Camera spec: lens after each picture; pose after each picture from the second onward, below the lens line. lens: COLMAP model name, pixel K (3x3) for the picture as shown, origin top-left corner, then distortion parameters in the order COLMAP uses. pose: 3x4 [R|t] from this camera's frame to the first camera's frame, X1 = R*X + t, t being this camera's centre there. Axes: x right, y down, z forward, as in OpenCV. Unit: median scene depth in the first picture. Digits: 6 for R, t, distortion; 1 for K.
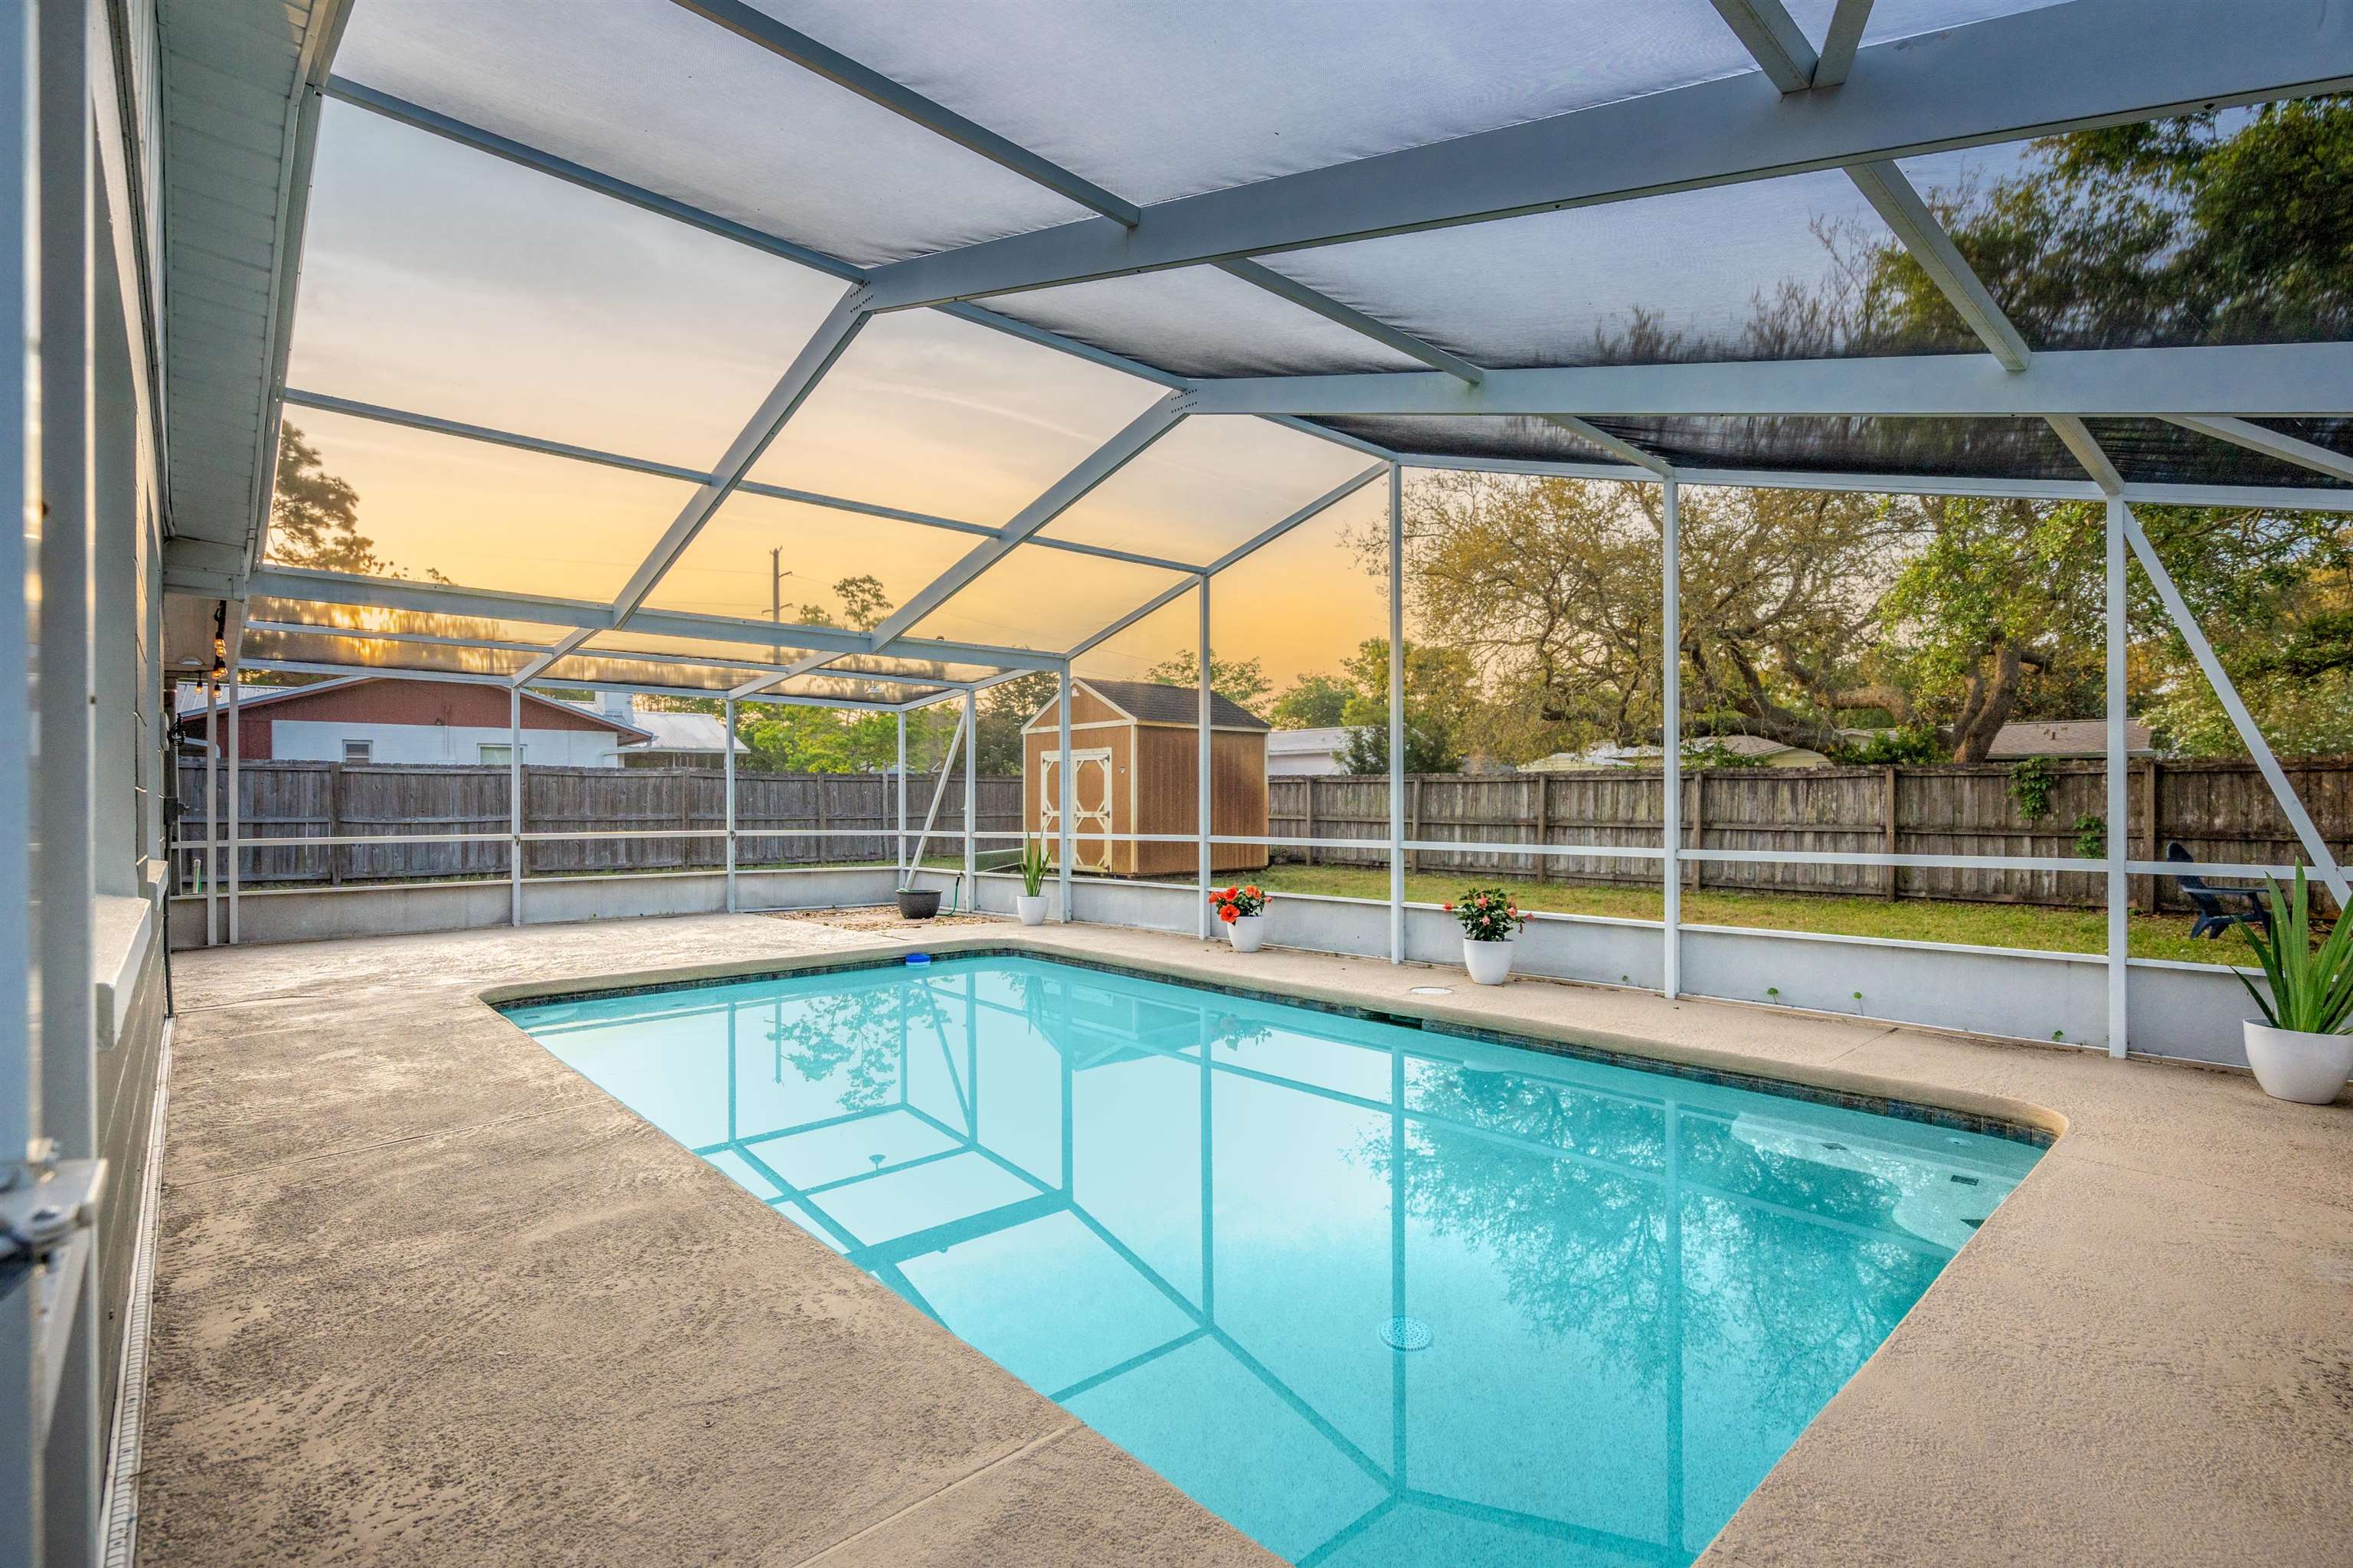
lens RADIAL K [[1081.5, 0, 1176.5], [0, 1081.5, 784.0], [0, 0, 1]] dist [-0.015785, 0.000045]
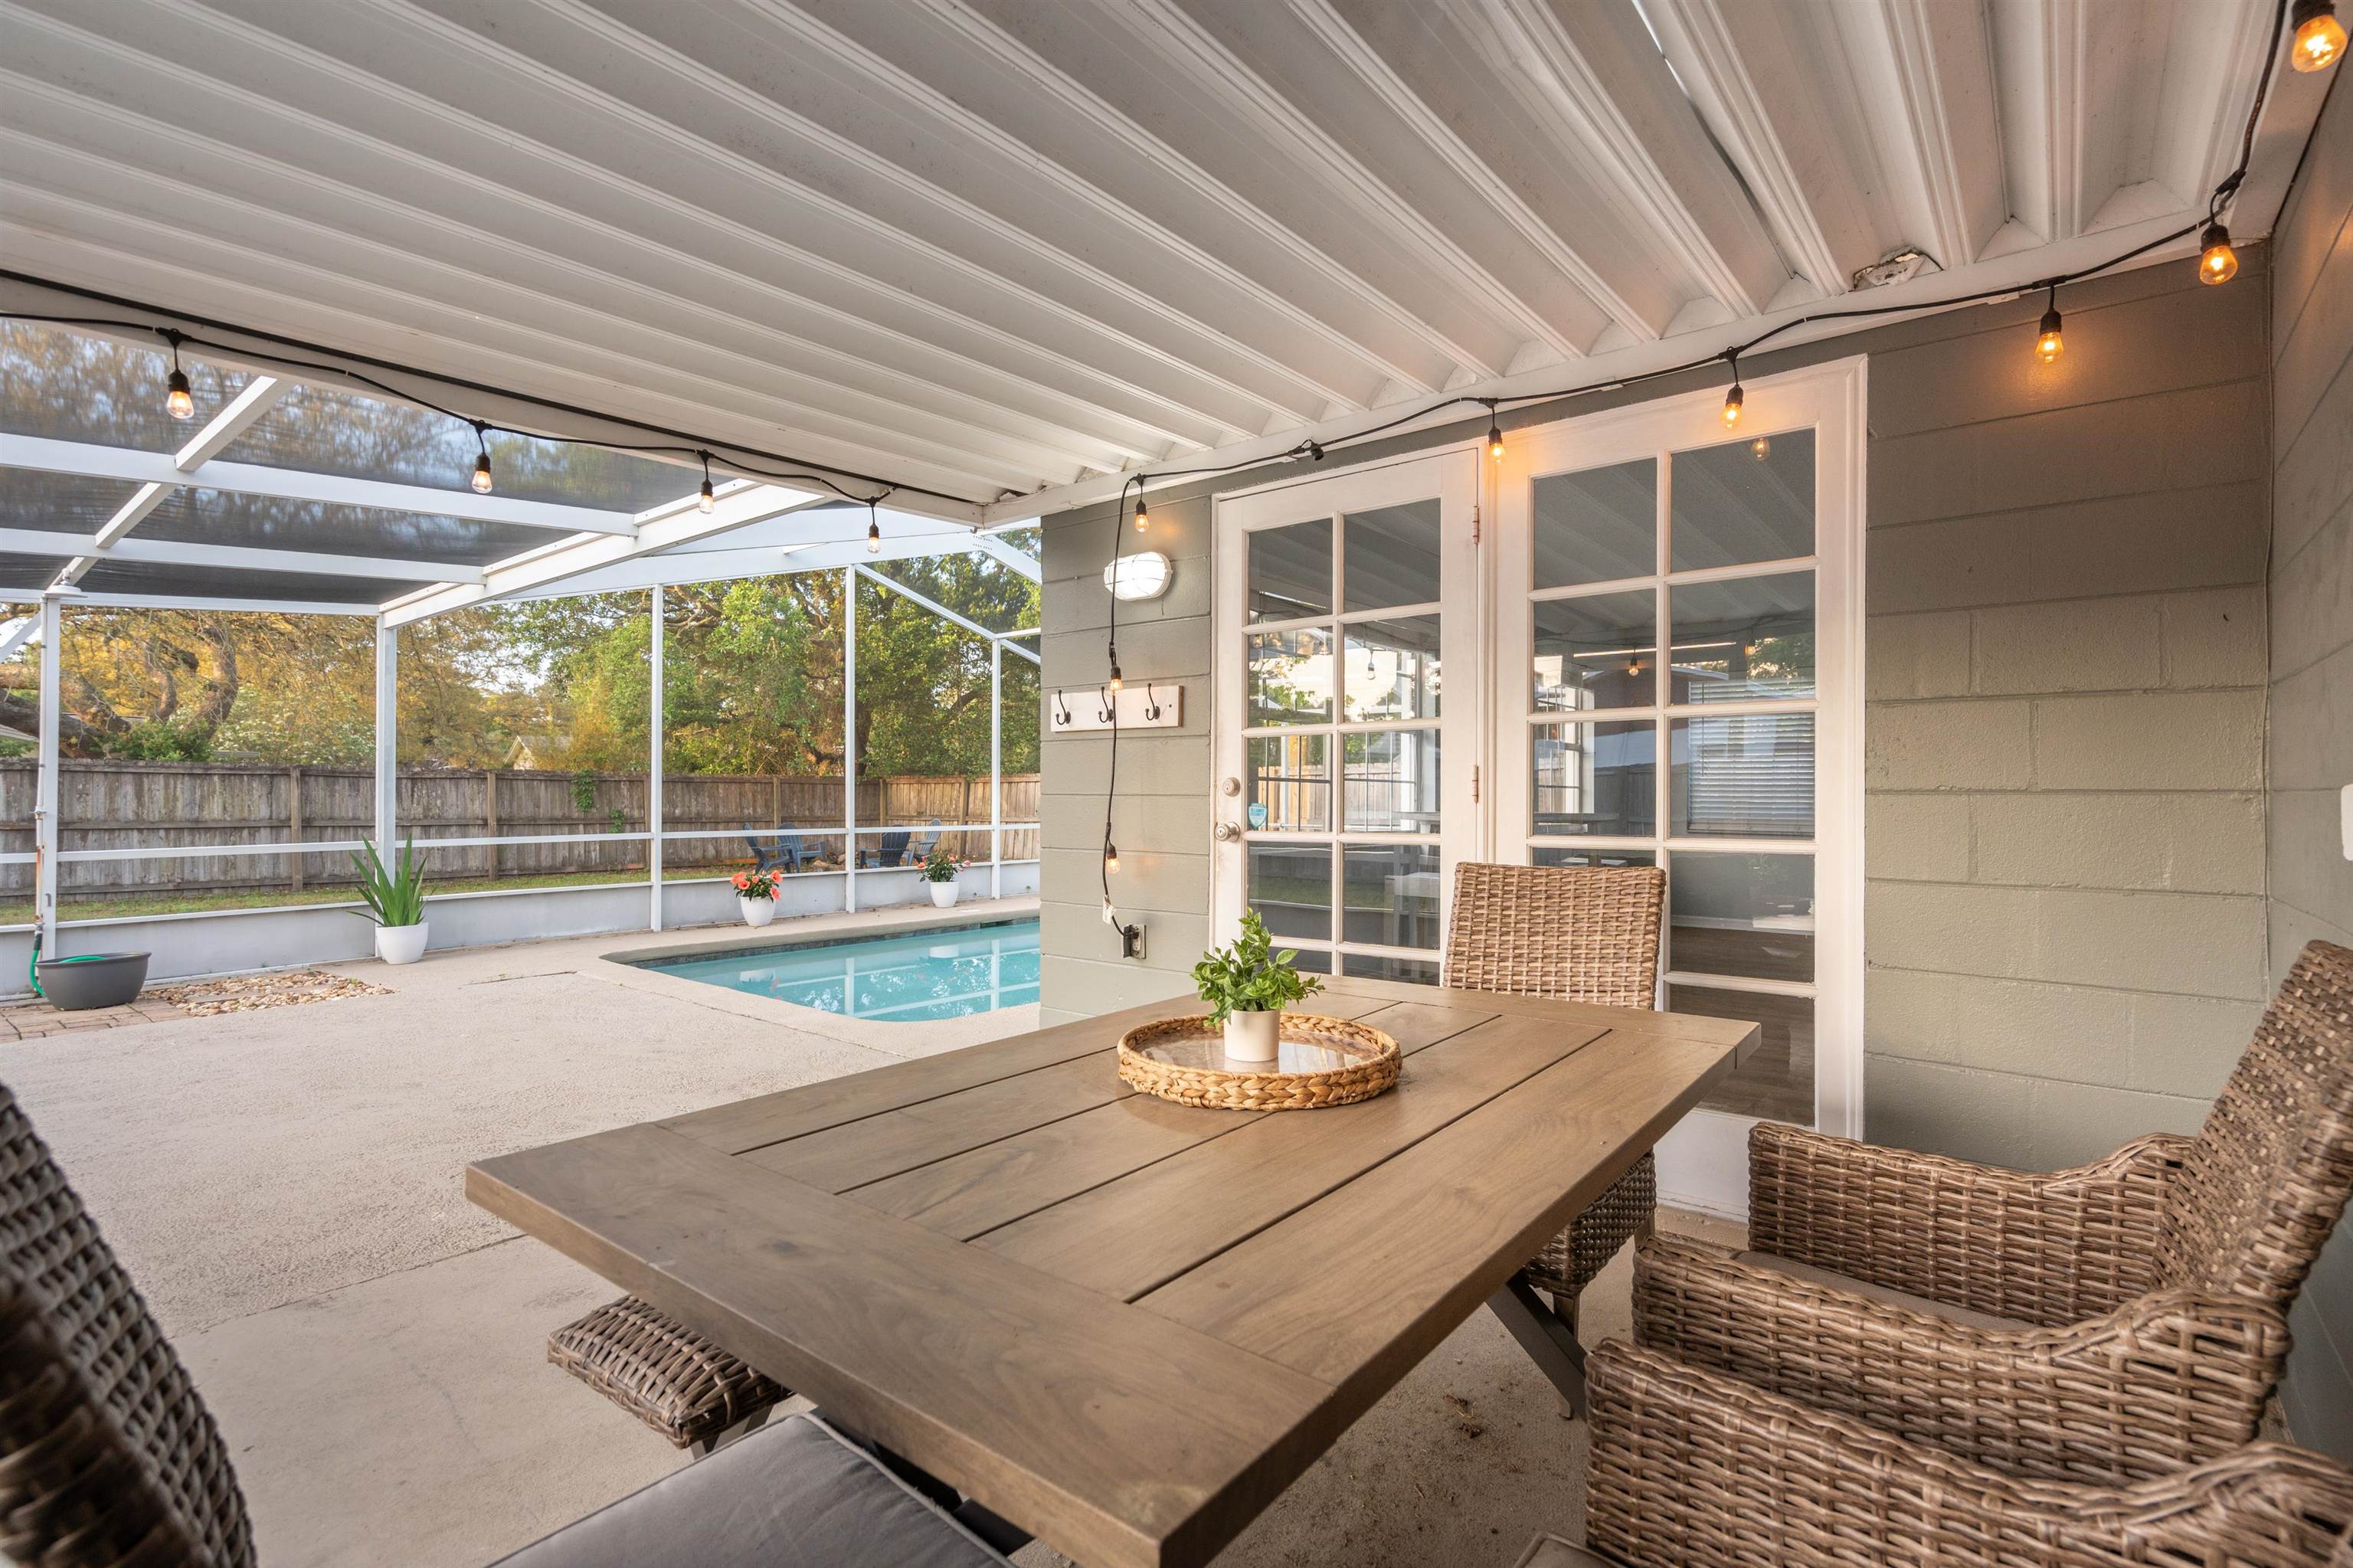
lens RADIAL K [[1067.0, 0, 1192.0], [0, 1067.0, 792.2], [0, 0, 1]] dist [-0.004387, 0.000413]
pose [[-0.168597, 0.007325, 0.985658, -0.642097], [-0.019802, 0.999745, -0.010817, 0.005501], [-0.985486, -0.021342, -0.168409, 0.395352]]
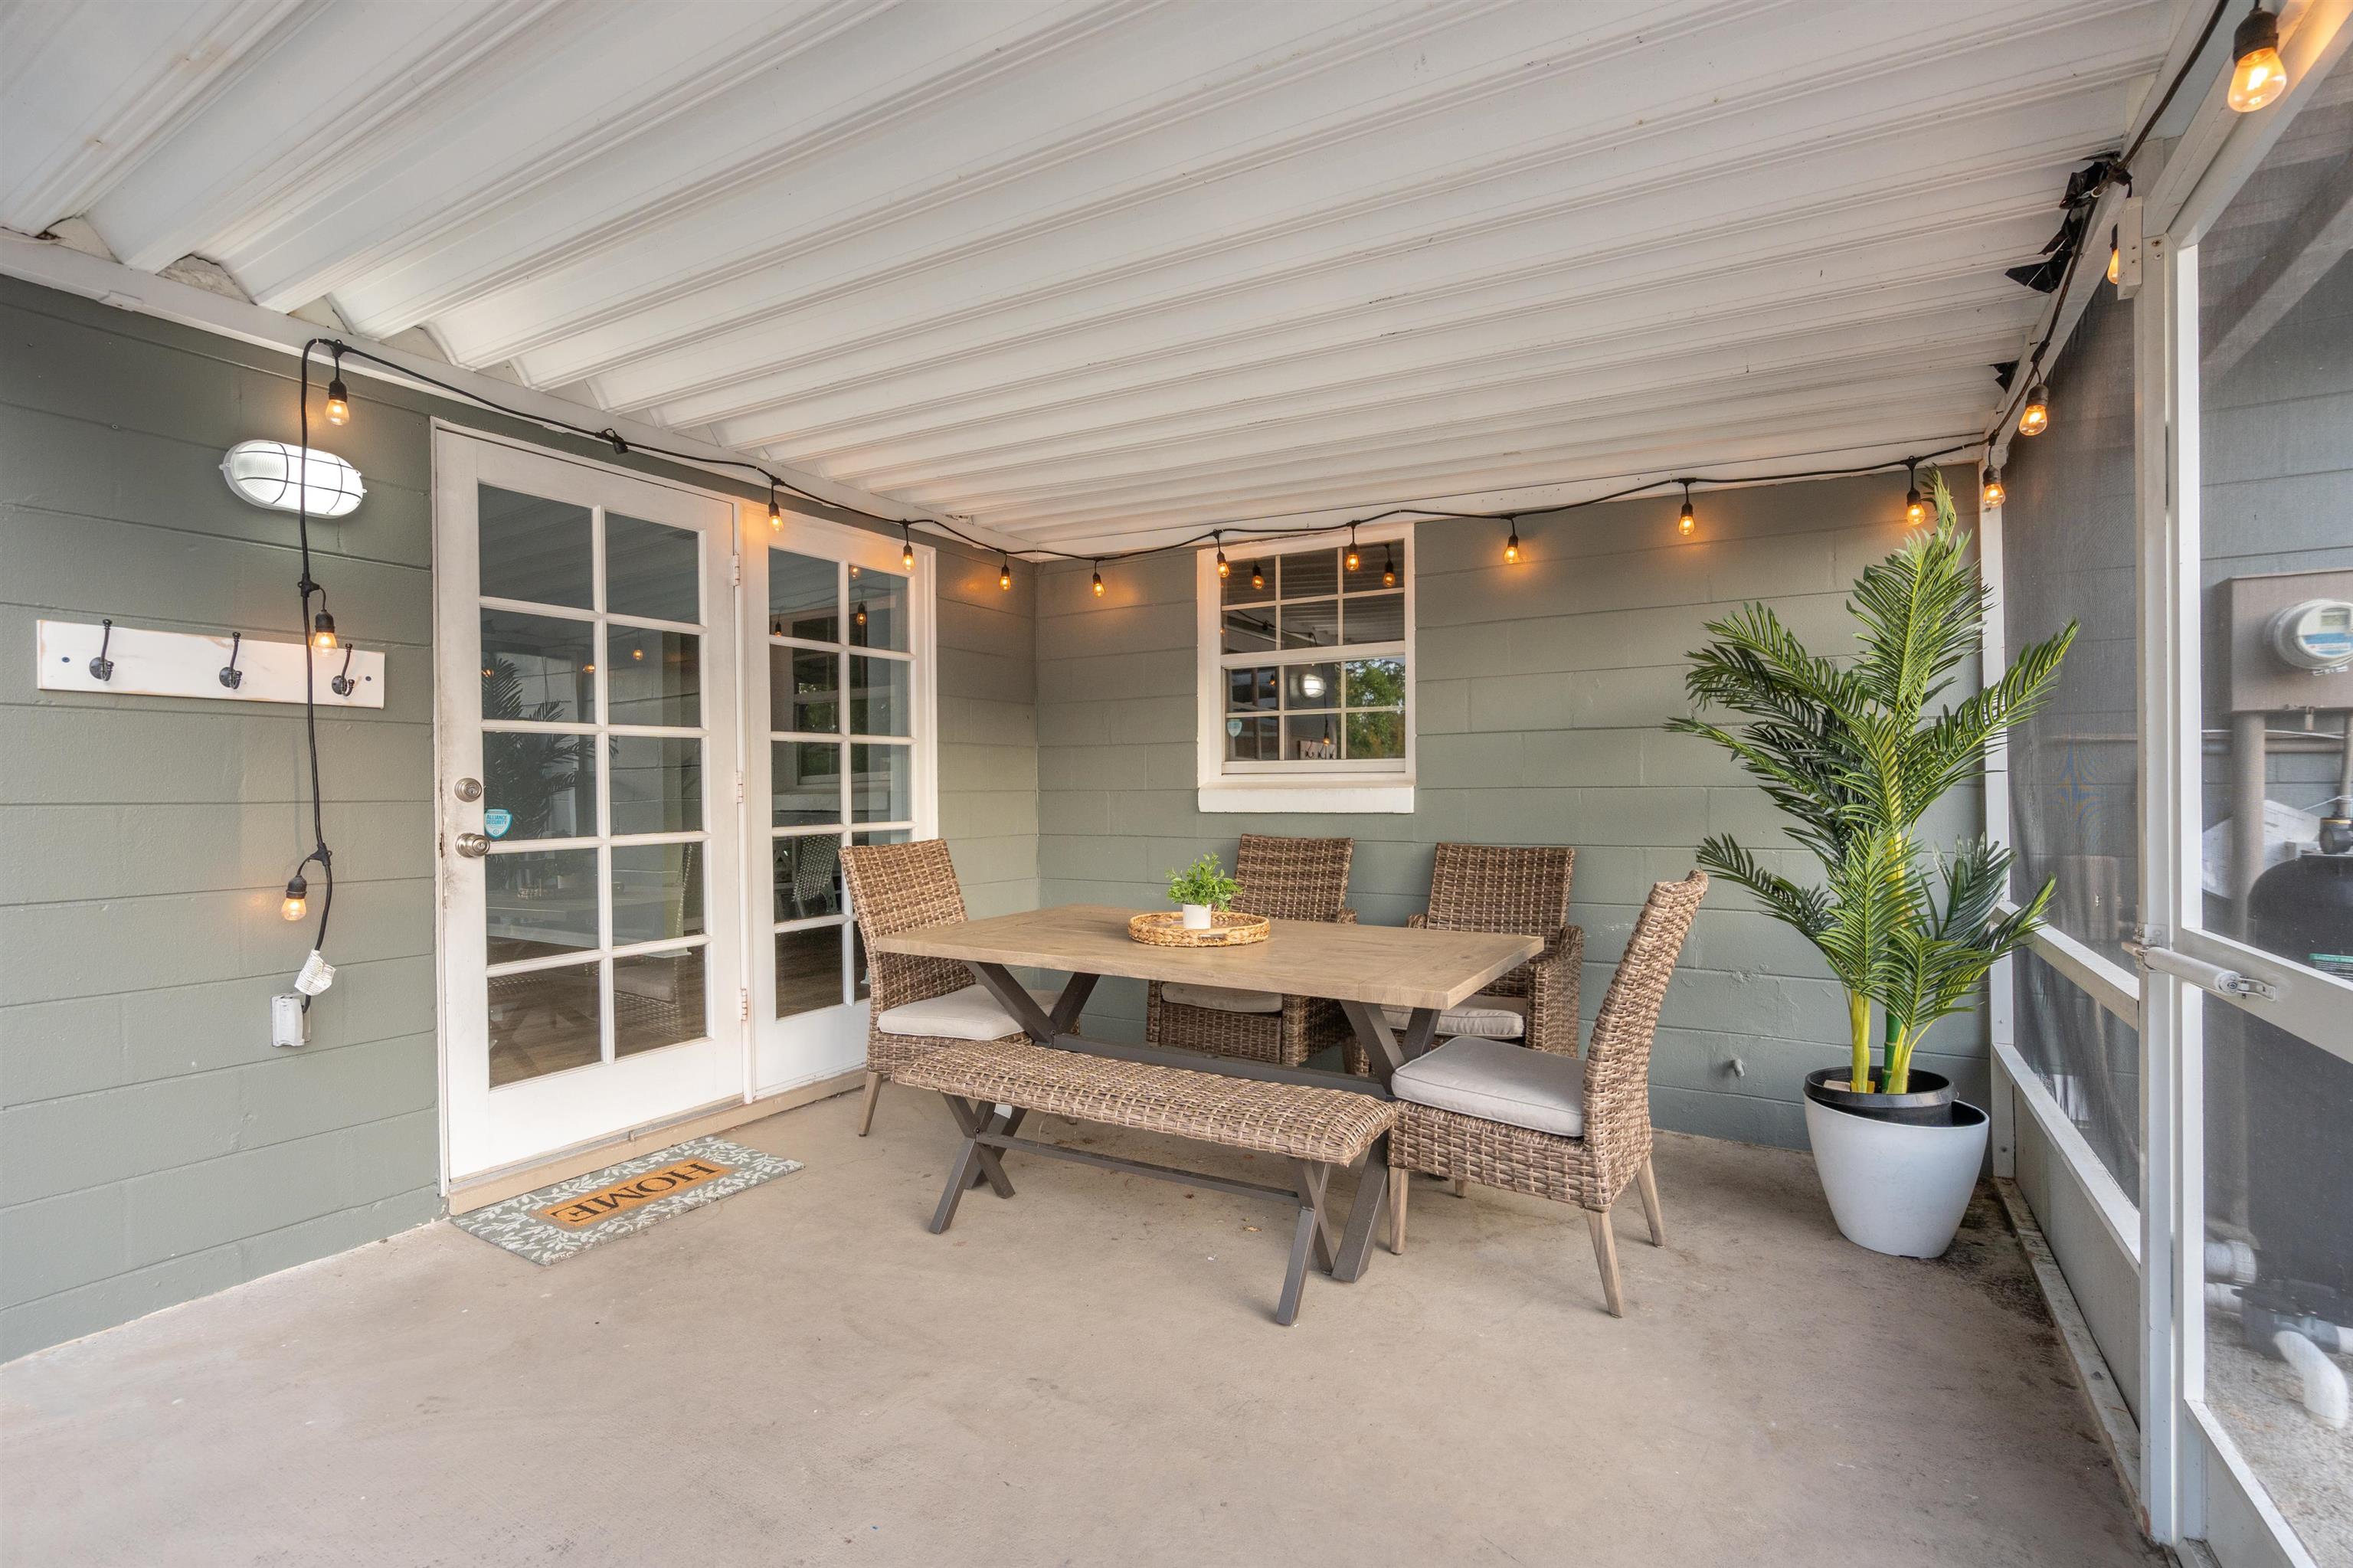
lens RADIAL K [[1067.0, 0, 1192.0], [0, 1067.0, 792.2], [0, 0, 1]] dist [-0.004387, 0.000413]
pose [[-0.955391, 0.011394, -0.295125, -0.472652], [0.015531, 0.999811, -0.011676, 0.006305], [0.294937, -0.015739, -0.955387, 0.575111]]
